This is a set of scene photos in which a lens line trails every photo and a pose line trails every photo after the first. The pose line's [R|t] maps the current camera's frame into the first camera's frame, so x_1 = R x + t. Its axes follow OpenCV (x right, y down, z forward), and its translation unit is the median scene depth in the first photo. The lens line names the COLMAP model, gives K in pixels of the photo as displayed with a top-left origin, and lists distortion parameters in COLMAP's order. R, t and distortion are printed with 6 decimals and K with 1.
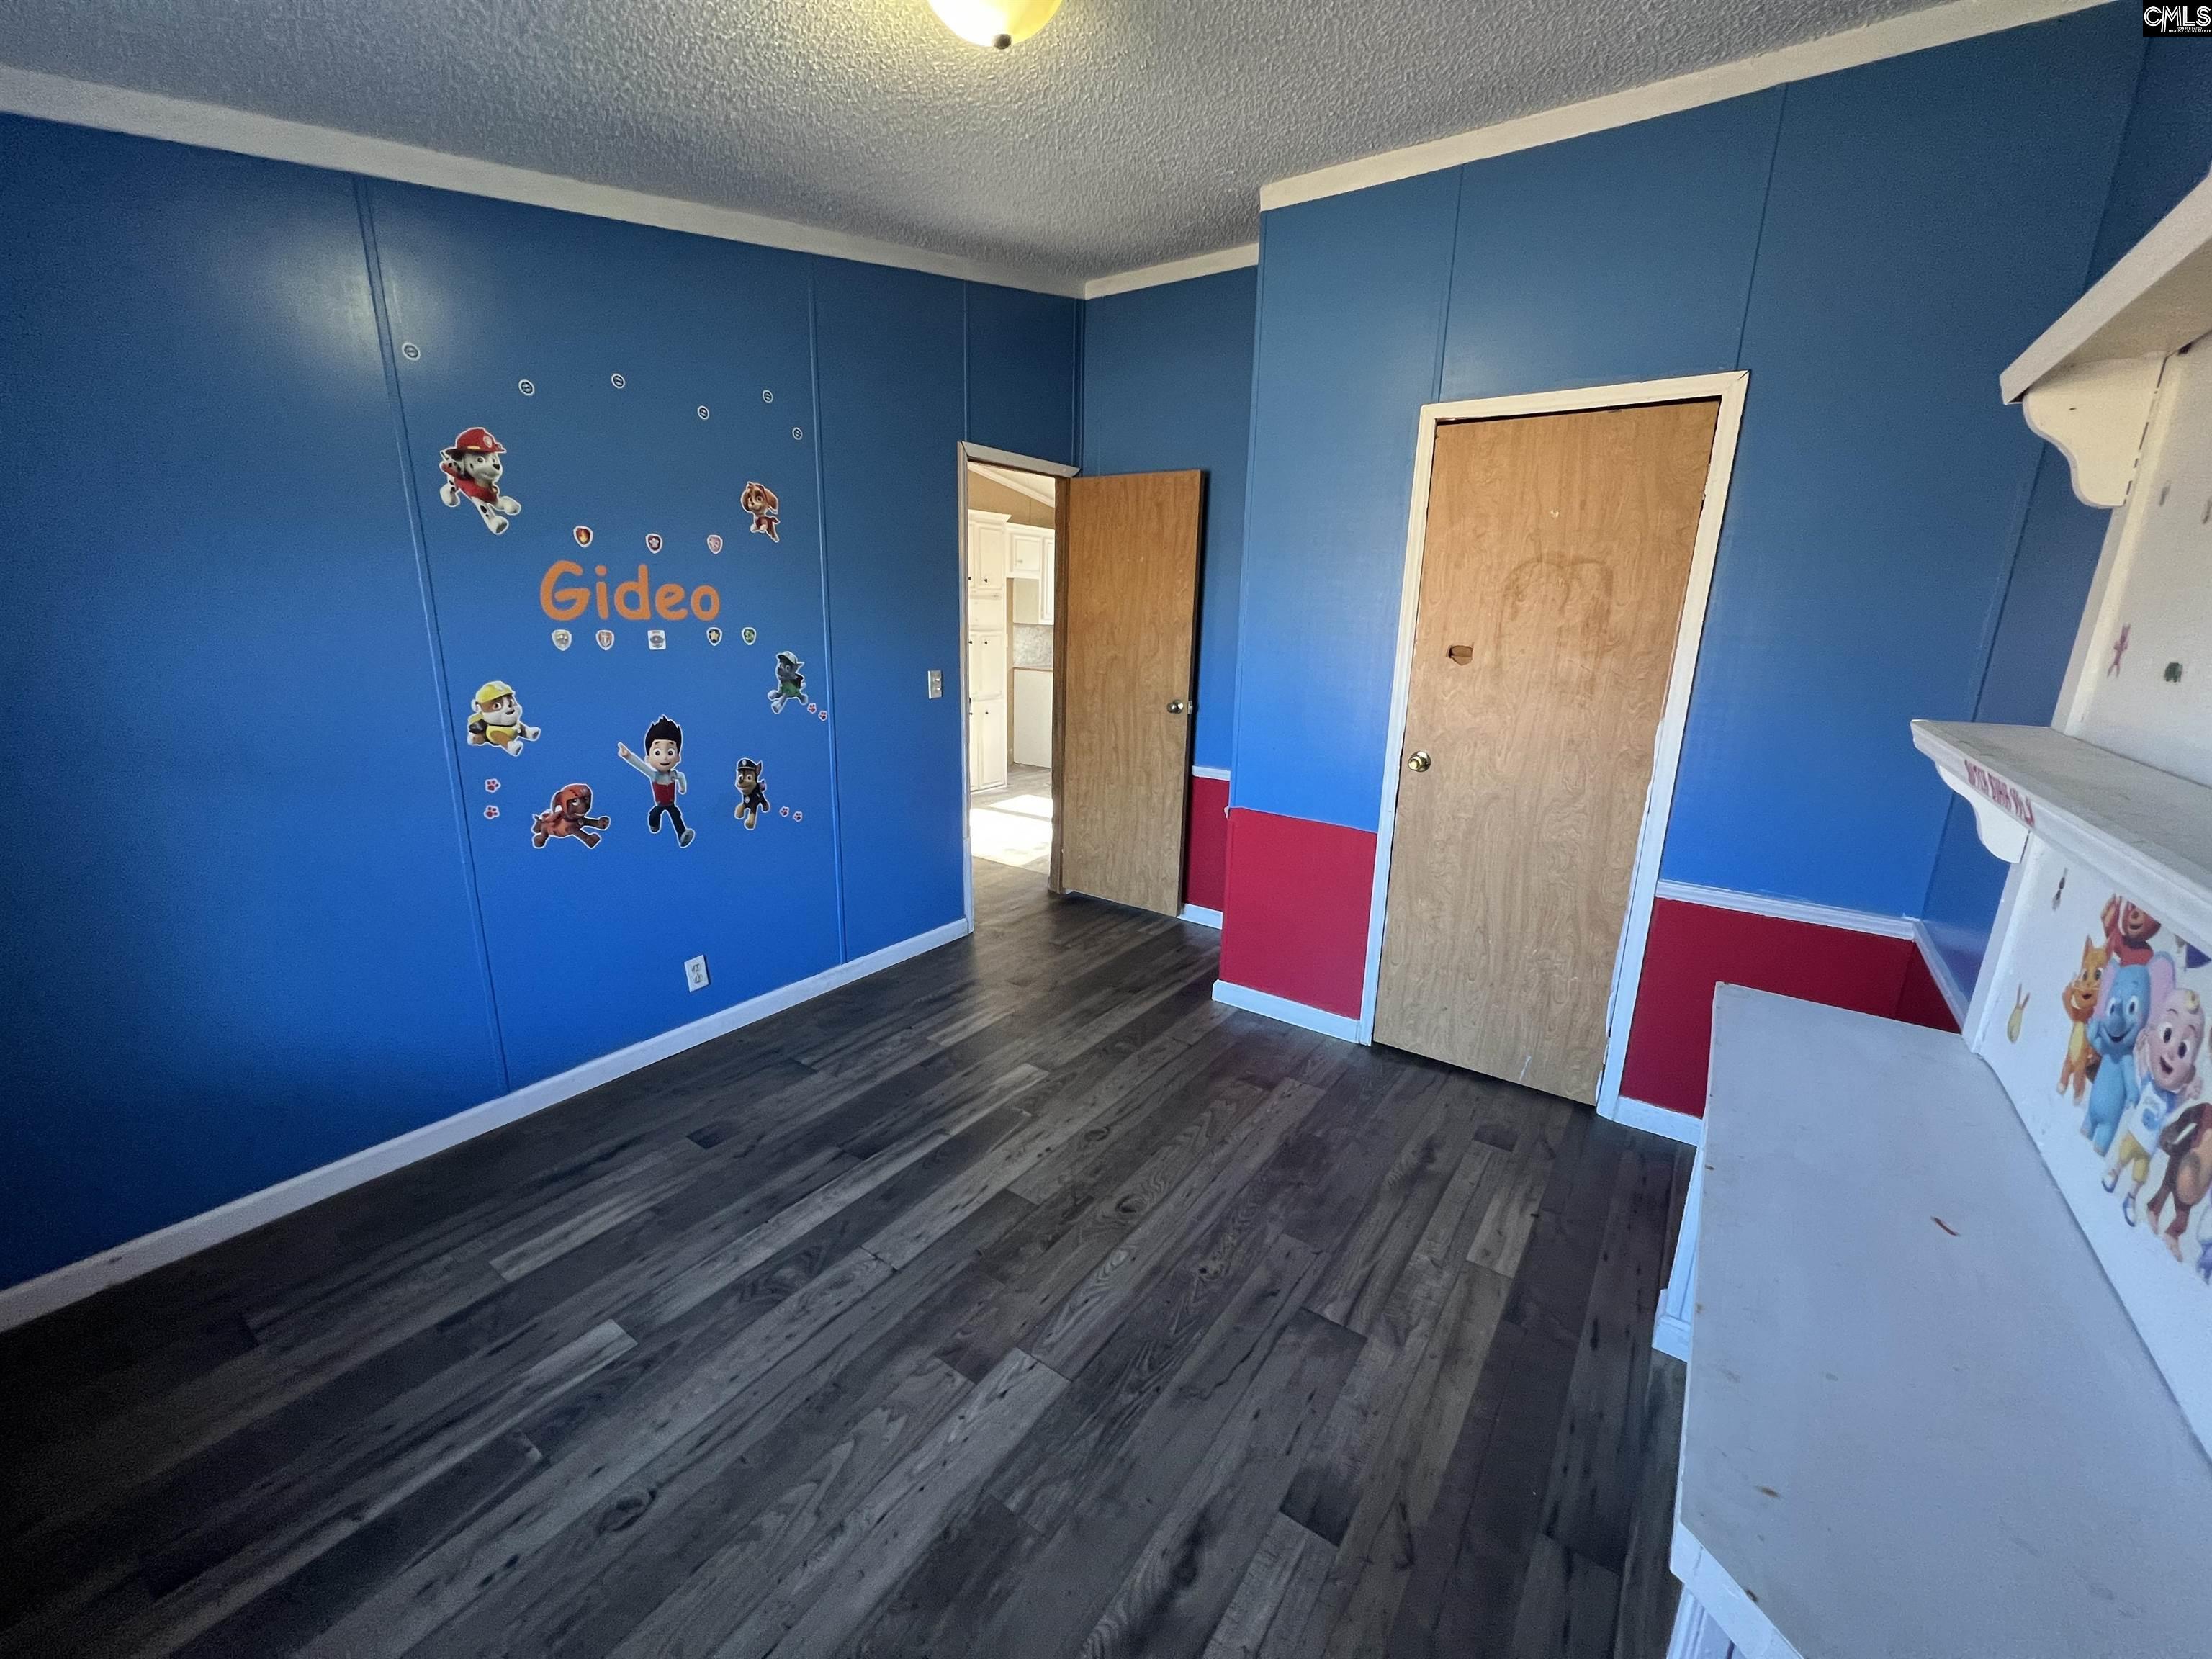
lens RADIAL K [[882.8, 0, 1104.2], [0, 882.8, 823.2], [0, 0, 1]] dist [-0.002387, 0.000445]
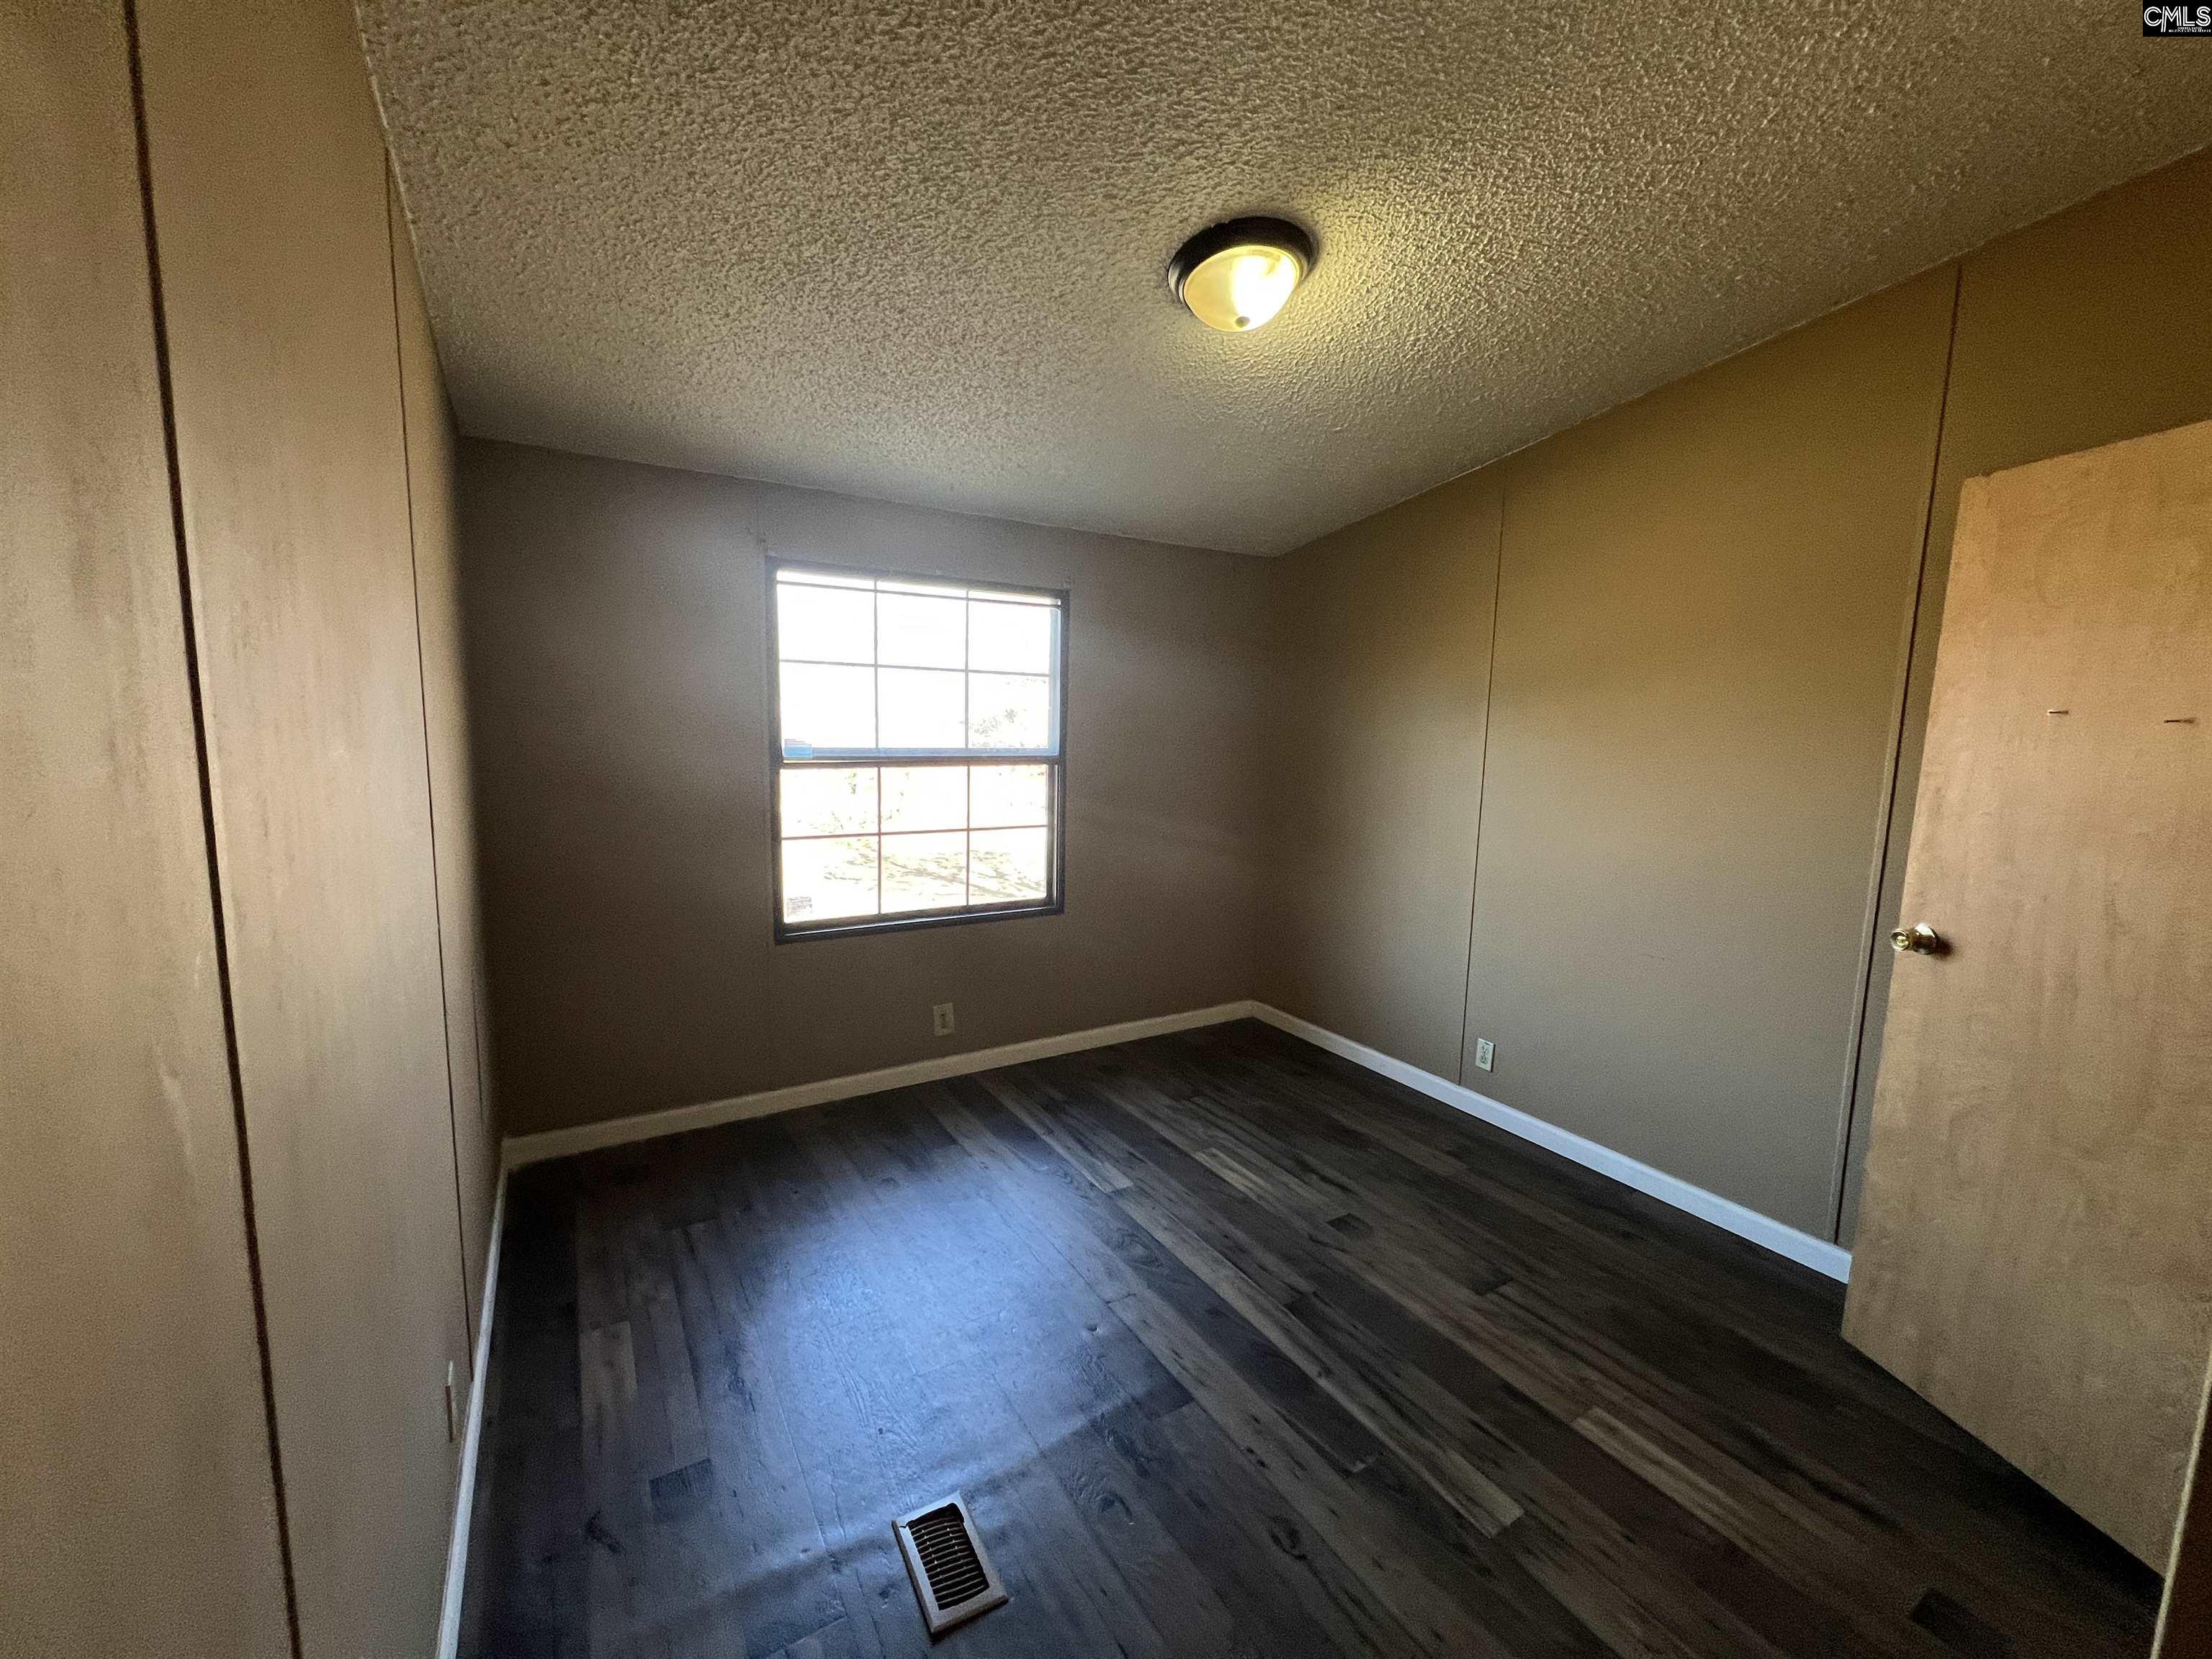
lens RADIAL K [[869.6, 0, 1106.0], [0, 869.6, 829.5], [0, 0, 1]] dist [-0.000758, -0.000855]
pose [[-0.396229, 0.077891, -0.914842, 0.702799], [-0.251285, 0.949152, 0.189648, -0.263425], [0.883096, 0.305030, -0.356509, 1.162117]]
